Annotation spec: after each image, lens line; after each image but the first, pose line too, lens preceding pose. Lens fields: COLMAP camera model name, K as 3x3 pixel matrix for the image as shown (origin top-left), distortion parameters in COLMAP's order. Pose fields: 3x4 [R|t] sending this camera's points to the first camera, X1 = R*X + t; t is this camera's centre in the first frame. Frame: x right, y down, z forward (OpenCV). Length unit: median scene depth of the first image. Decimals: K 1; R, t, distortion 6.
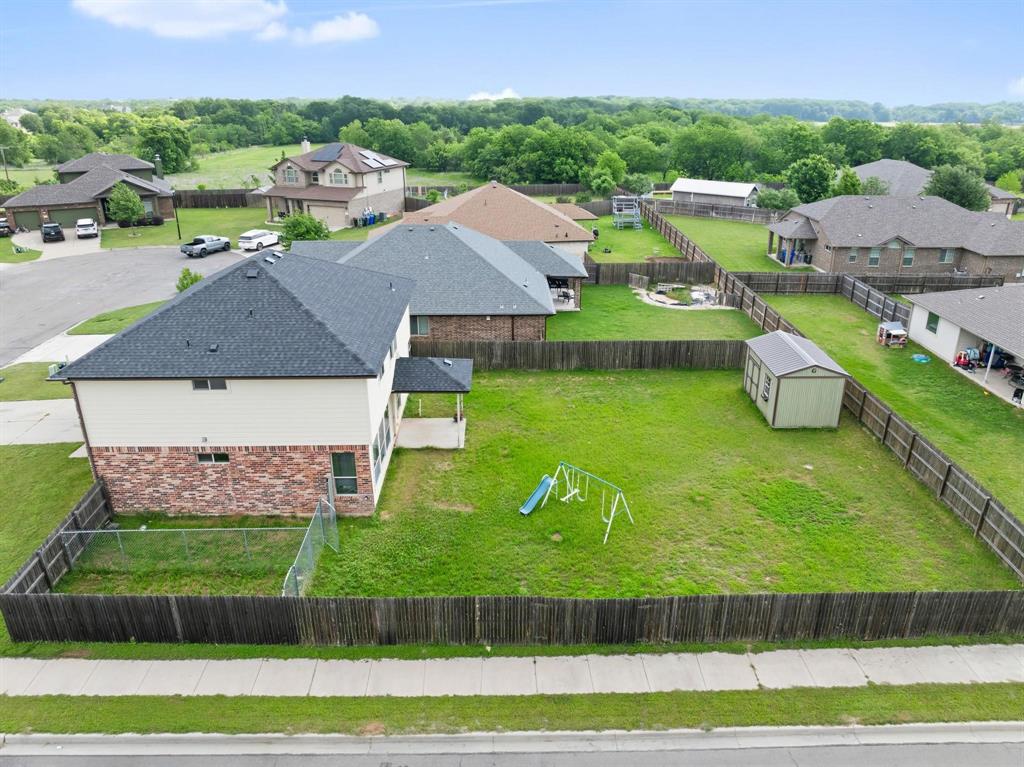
lens RADIAL K [[720.3, 0, 512.4], [0, 720.3, 380.7], [0, 0, 1]] dist [-0.047076, 0.014011]
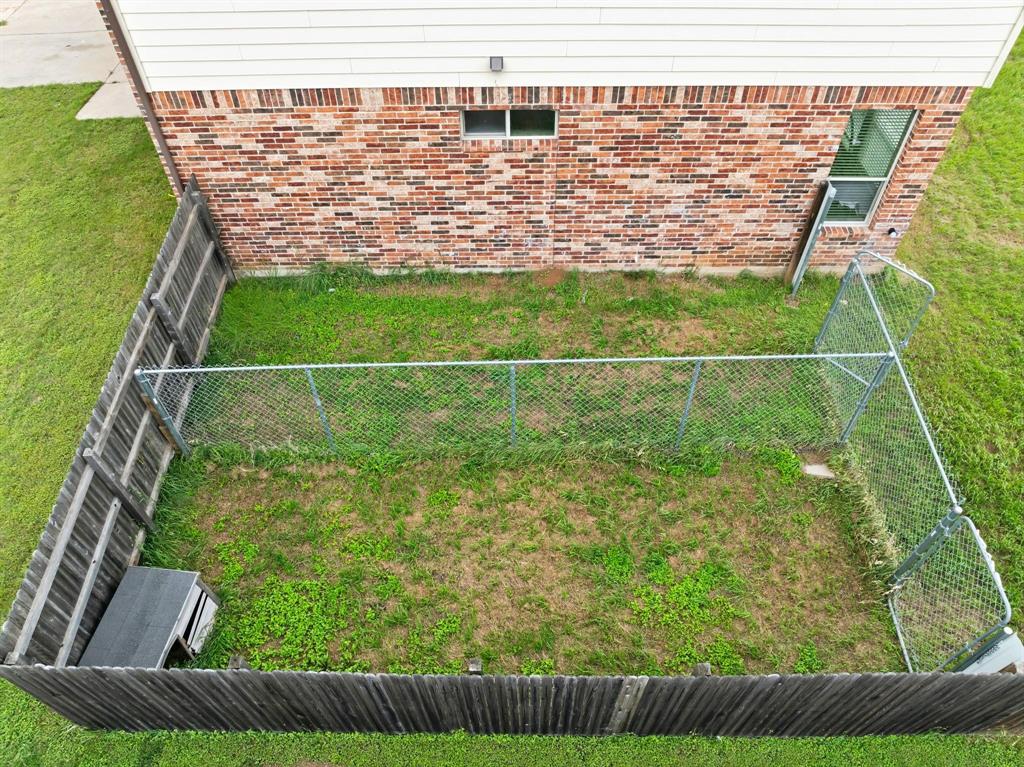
lens RADIAL K [[720.3, 0, 512.4], [0, 720.3, 381.3], [0, 0, 1]] dist [-0.047076, 0.014011]
pose [[0.999934, 0.006640, -0.009414, -0.410617], [-0.001559, 0.887660, 0.460497, 0.059654], [0.011414, -0.460452, 0.887611, 0.631483]]
